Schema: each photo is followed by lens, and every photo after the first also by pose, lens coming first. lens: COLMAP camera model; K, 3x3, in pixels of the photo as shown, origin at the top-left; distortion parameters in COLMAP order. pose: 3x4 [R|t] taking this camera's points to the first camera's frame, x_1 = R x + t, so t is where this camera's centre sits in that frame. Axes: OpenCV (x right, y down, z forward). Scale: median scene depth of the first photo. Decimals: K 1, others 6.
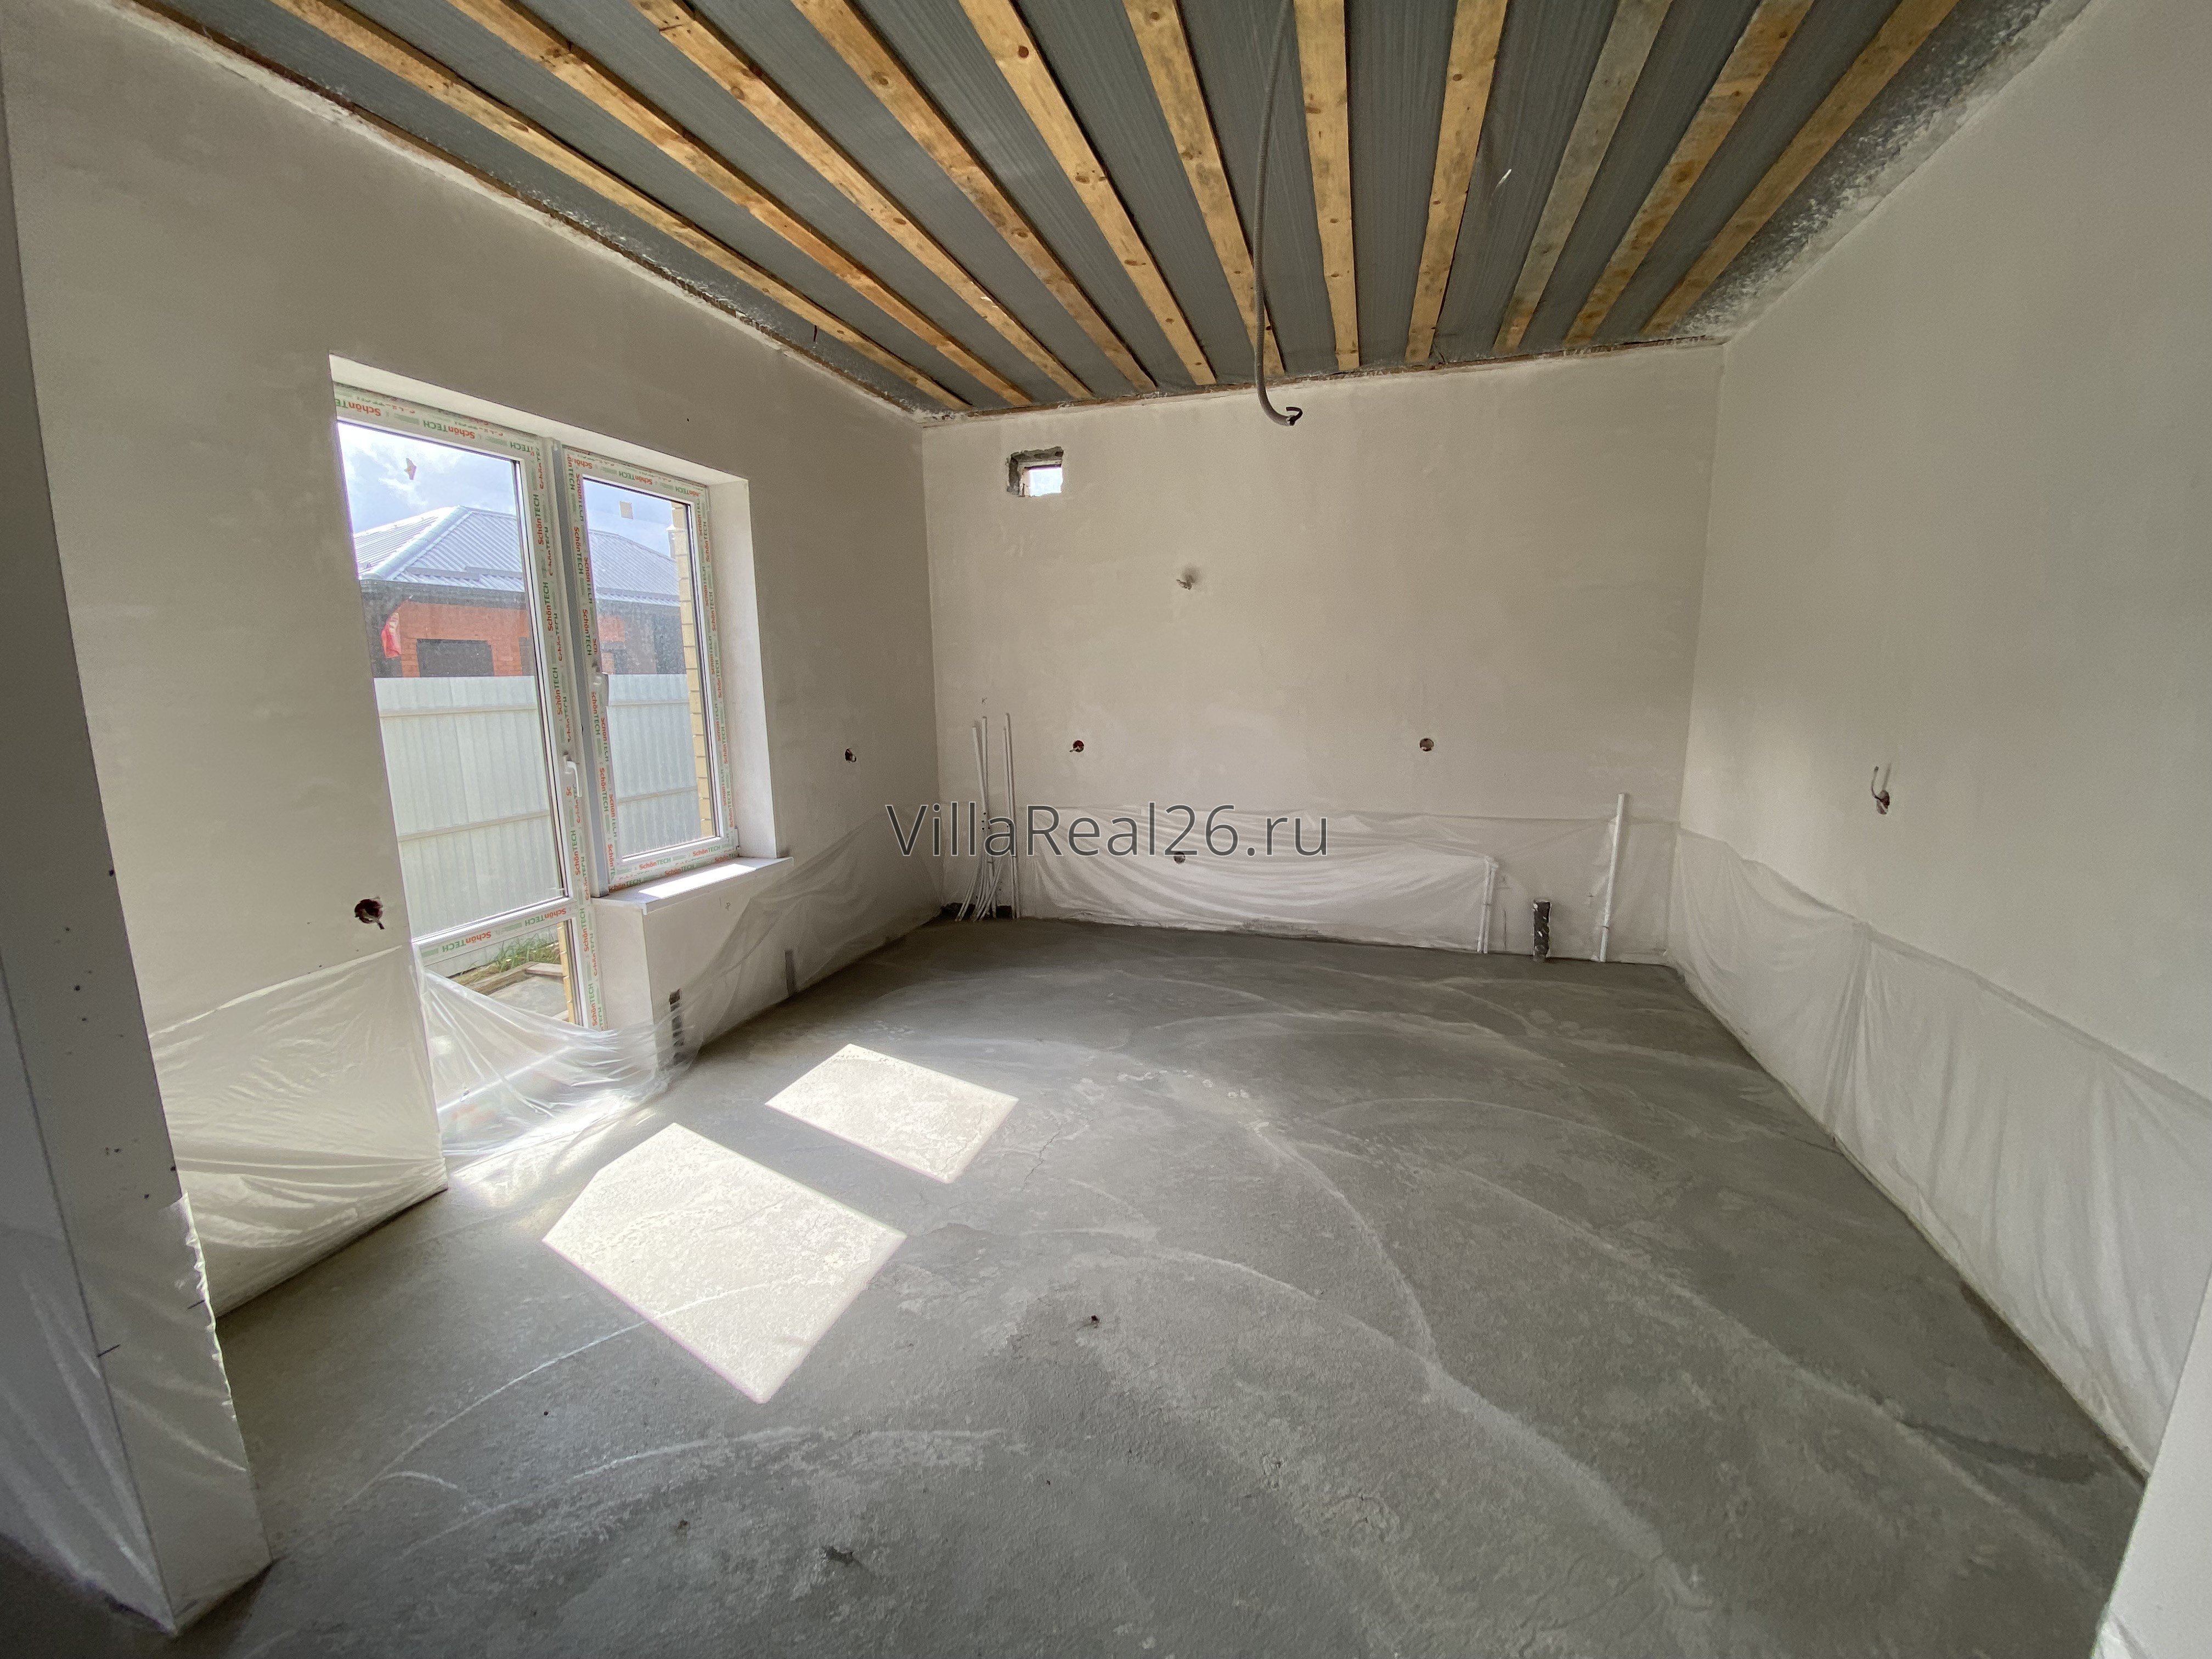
lens RADIAL K [[888.8, 0, 1106.0], [0, 888.8, 829.5], [0, 0, 1]] dist [0.022268, -0.021403]
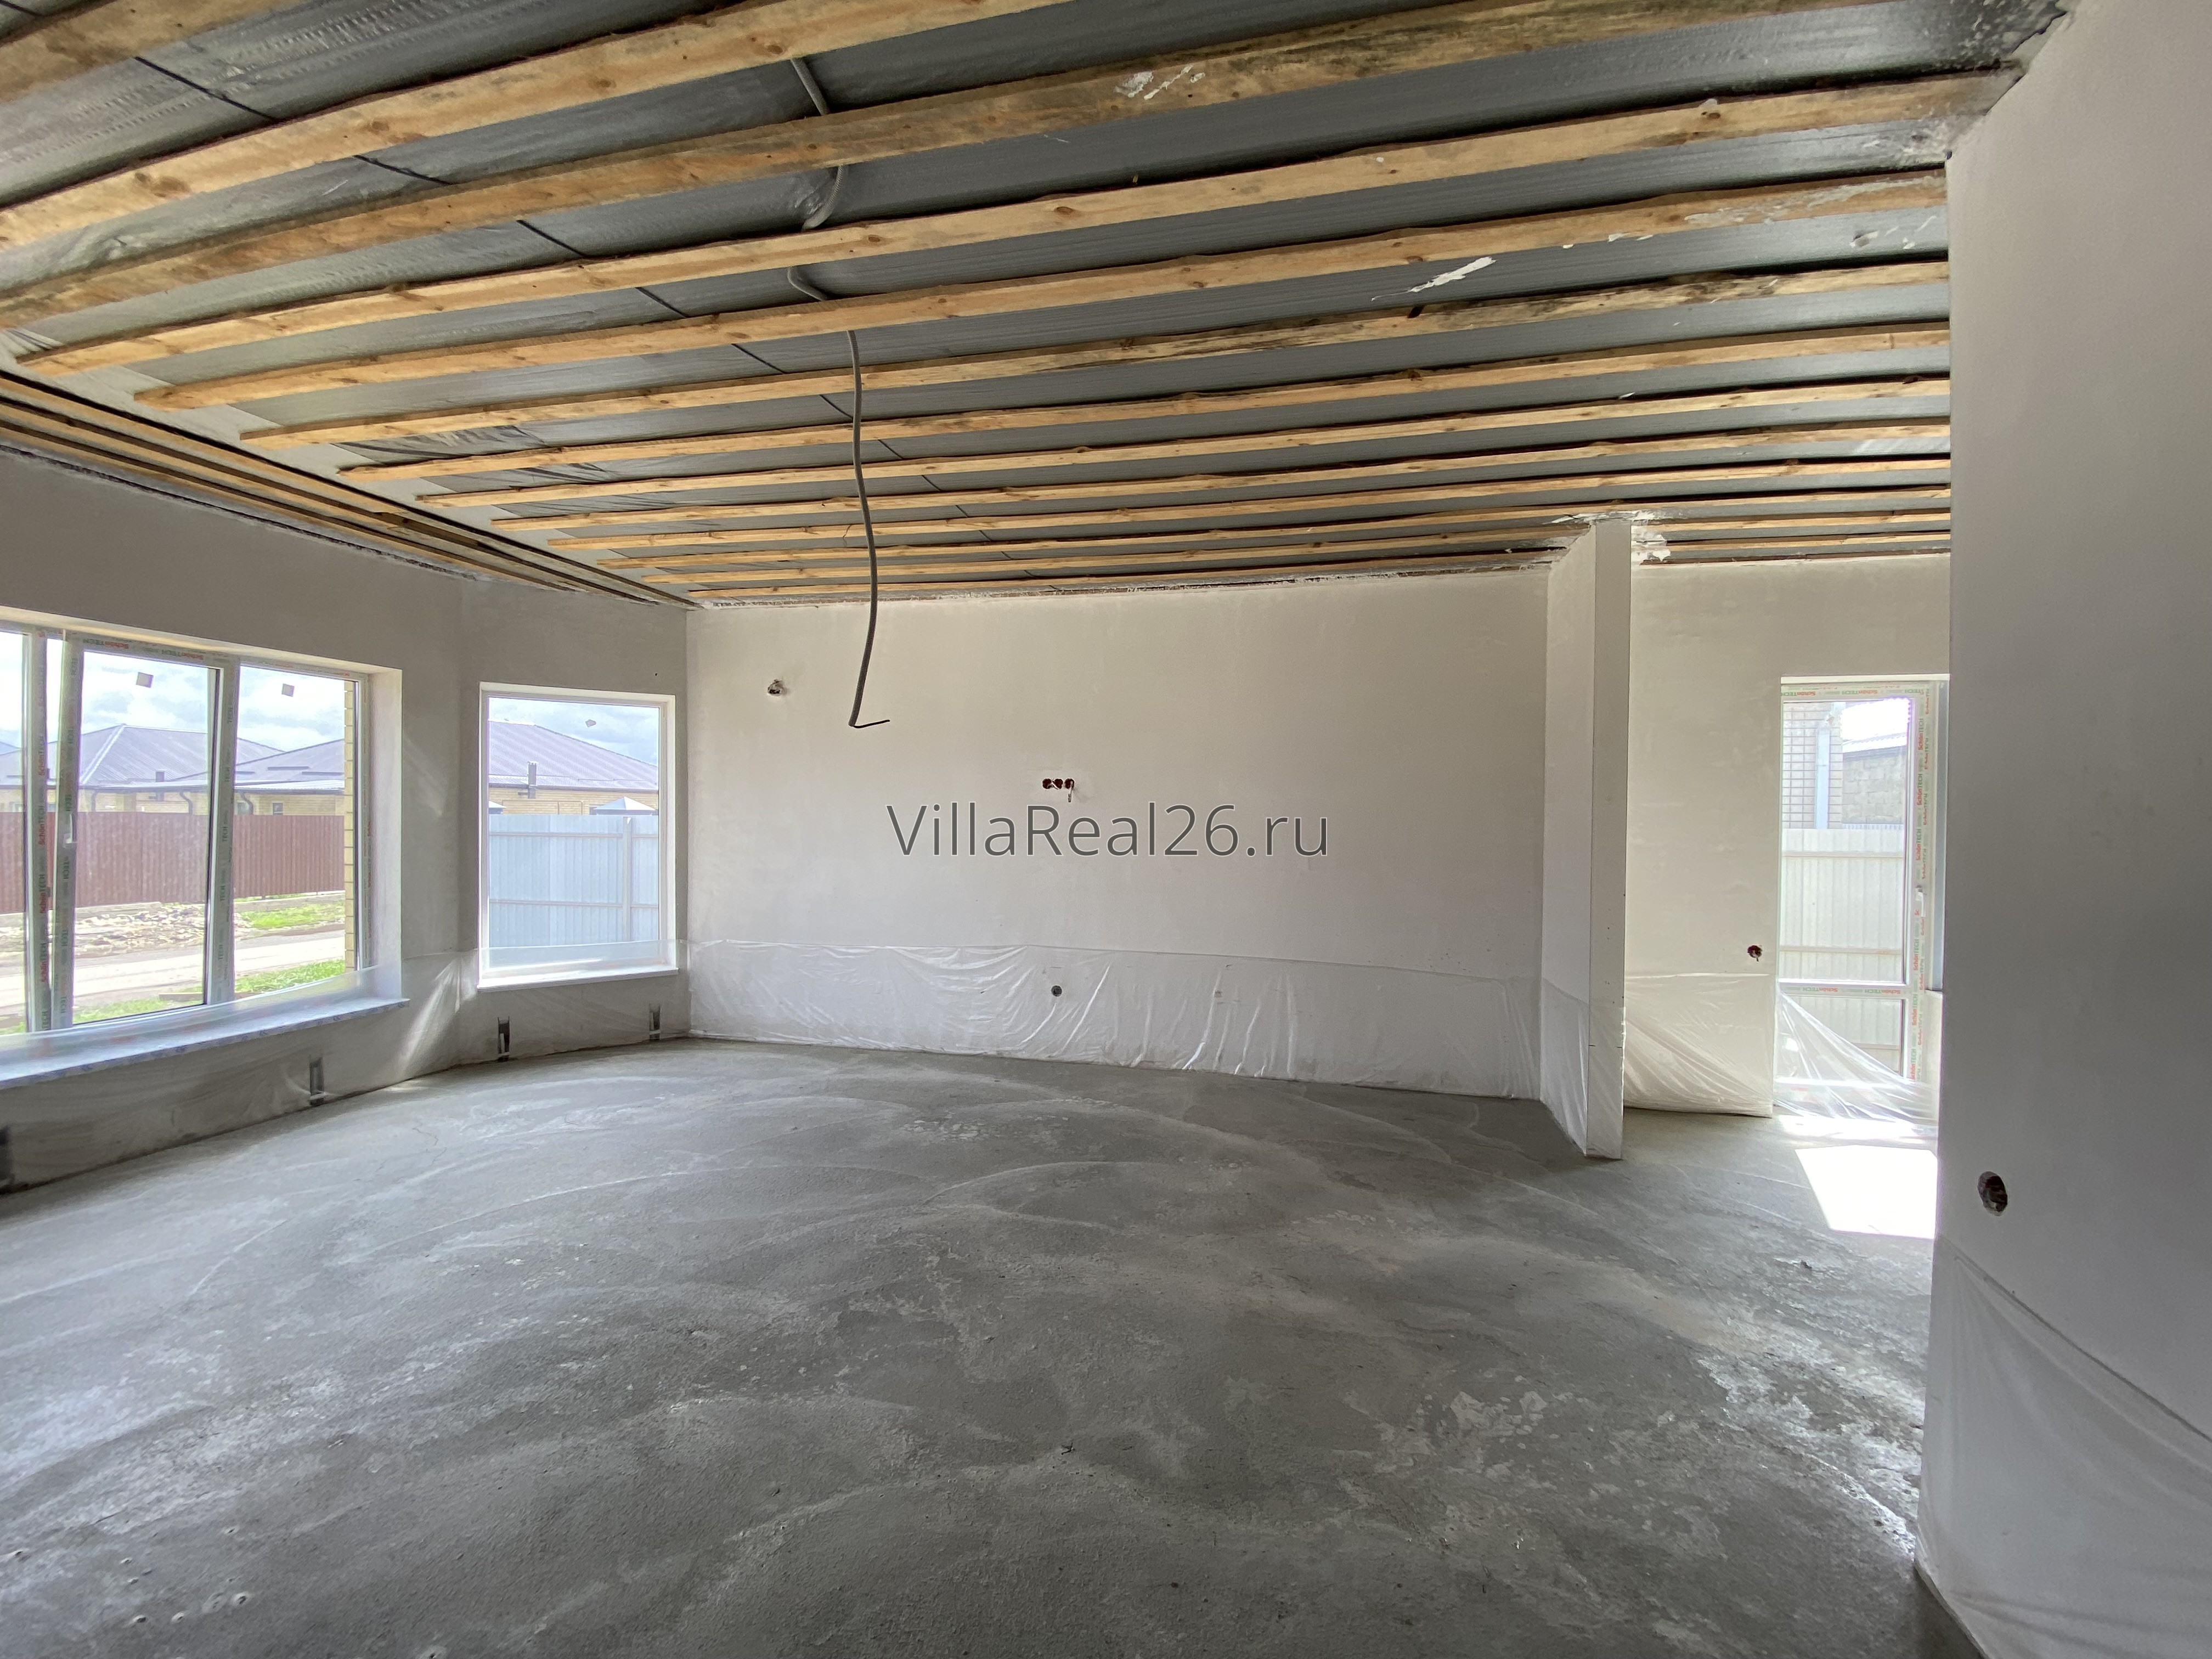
lens RADIAL K [[887.1, 0, 1102.2], [0, 887.1, 827.4], [0, 0, 1]] dist [0.022887, -0.014569]
pose [[0.063306, 0.027823, -0.997606, 0.697371], [-0.185577, 0.982505, 0.015625, 0.041013], [0.980588, 0.184144, 0.067361, -0.390768]]
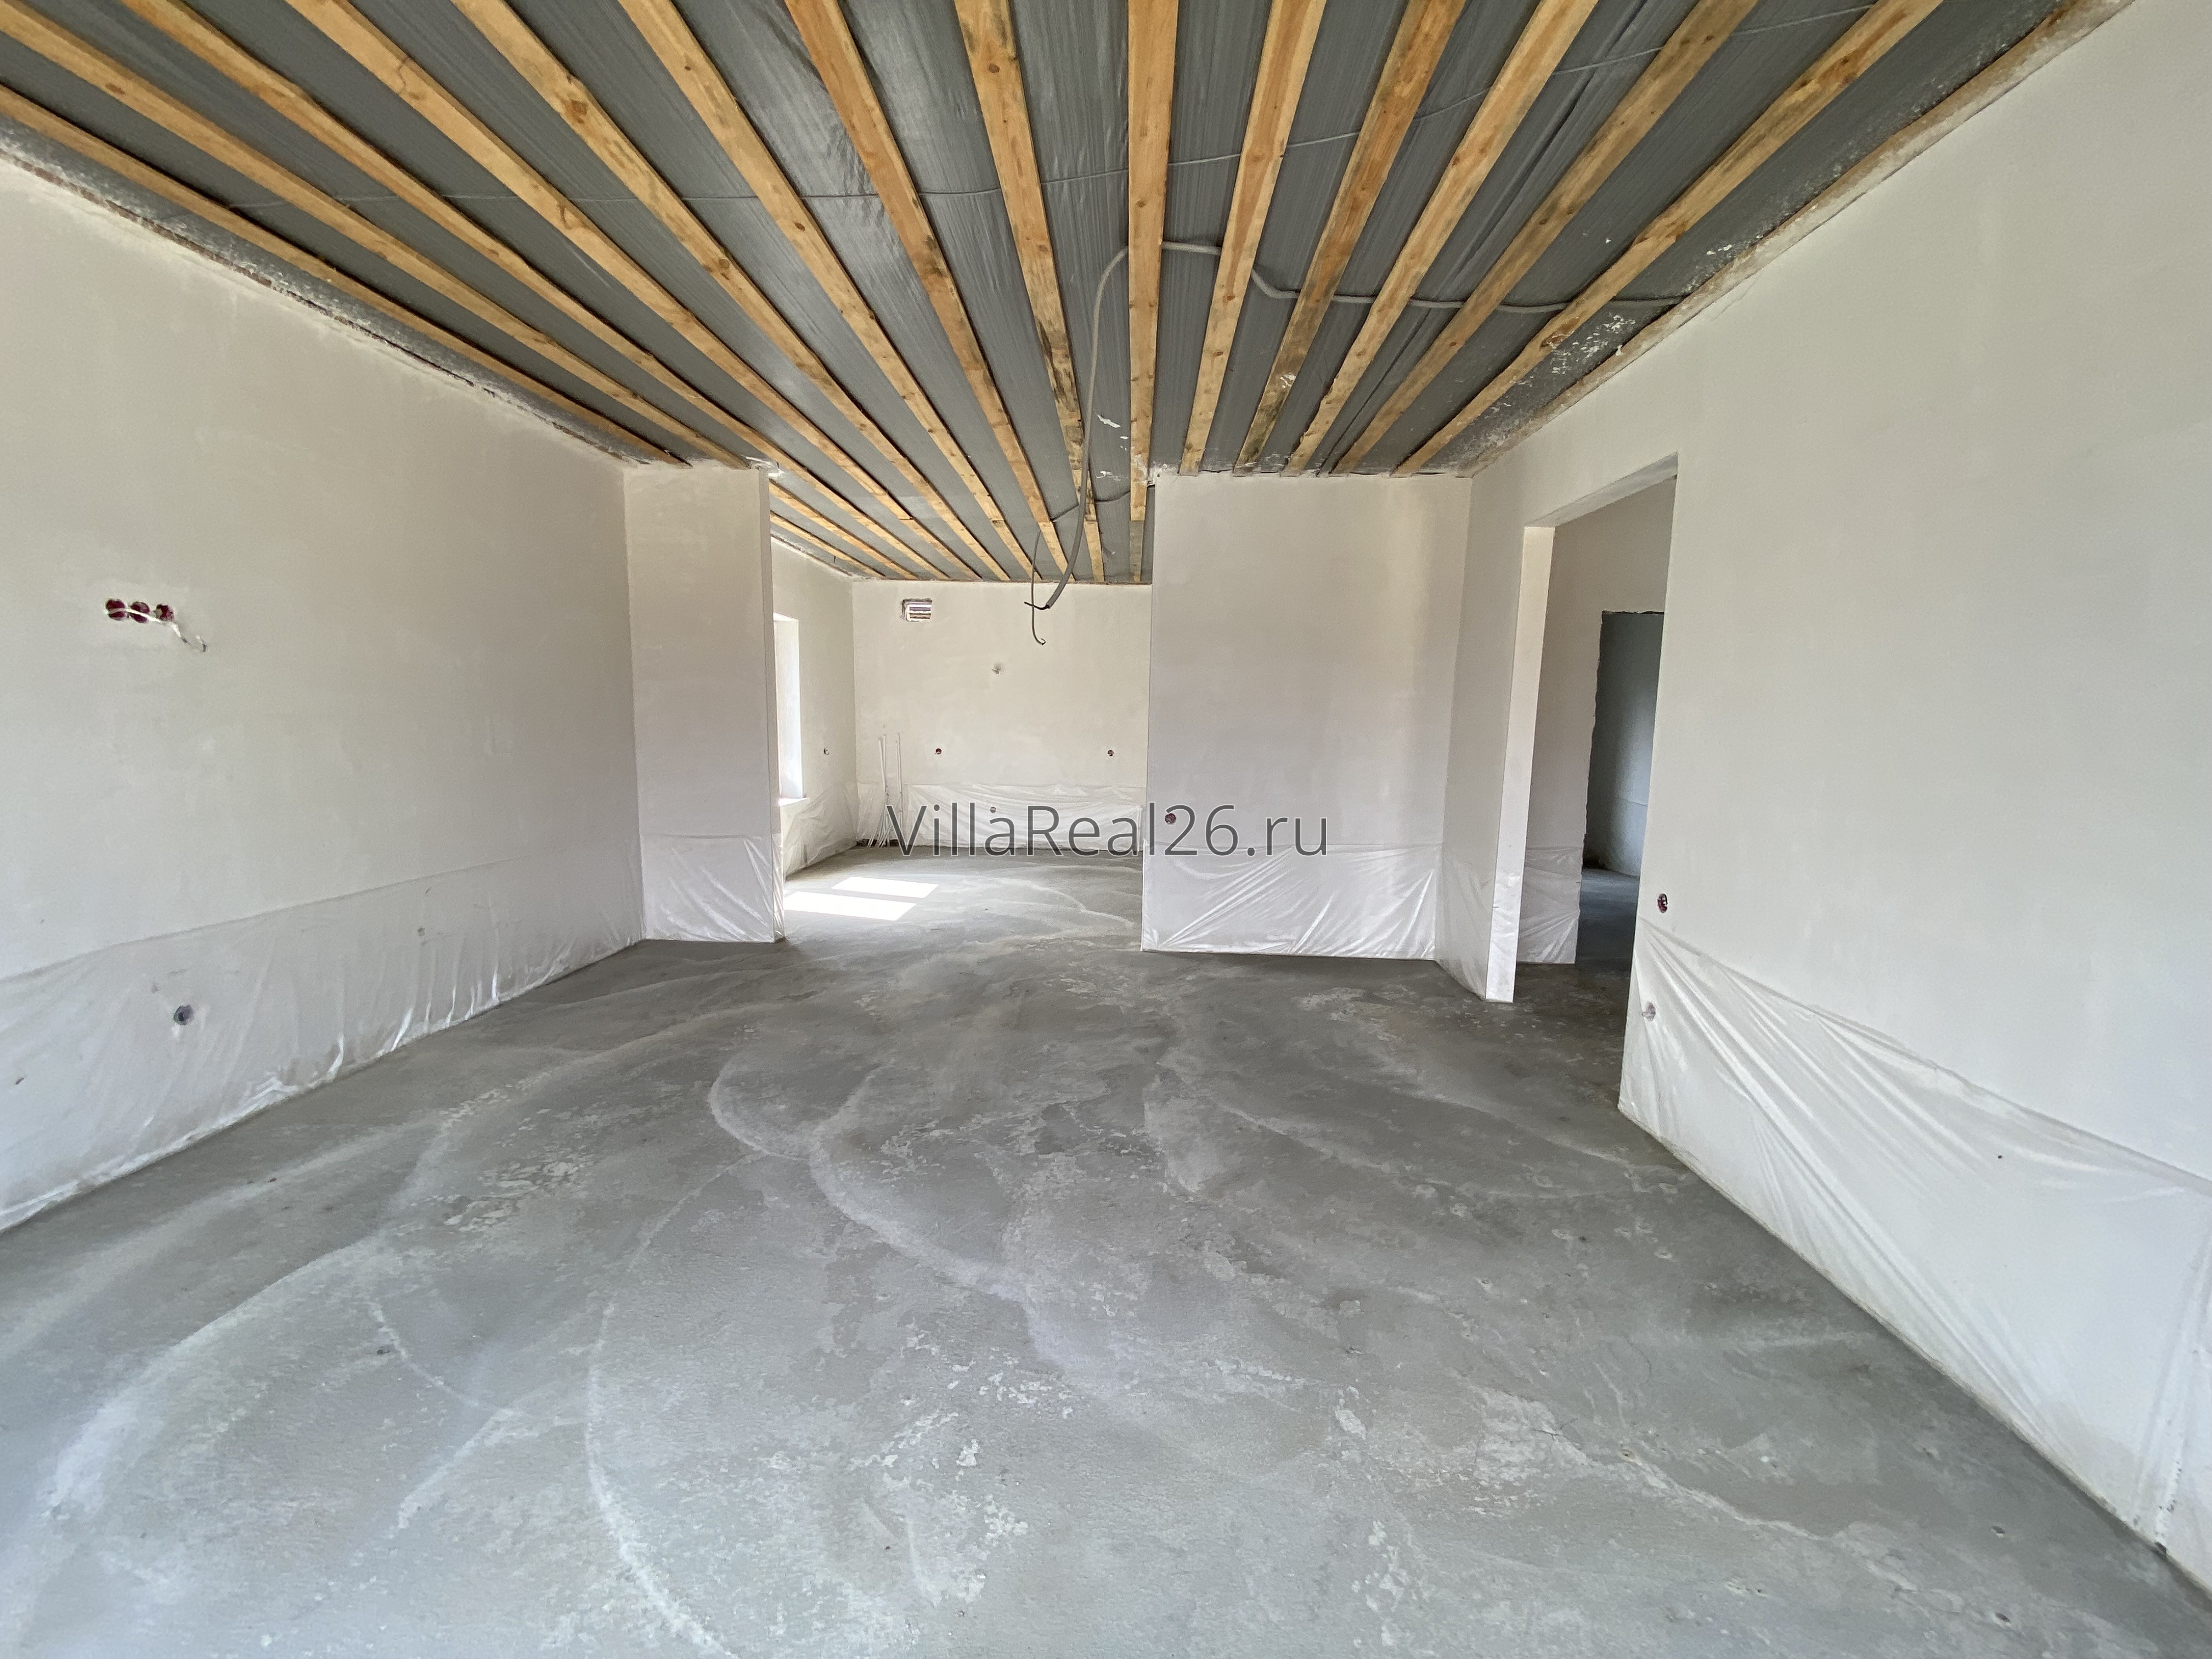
lens RADIAL K [[890.9, 0, 1104.6], [0, 890.9, 831.1], [0, 0, 1]] dist [0.008792, -0.016163]
pose [[0.967583, -0.003547, 0.252528, -0.245621], [0.015339, 0.998881, -0.044741, 0.244204], [-0.252087, 0.047164, 0.966555, -1.344259]]
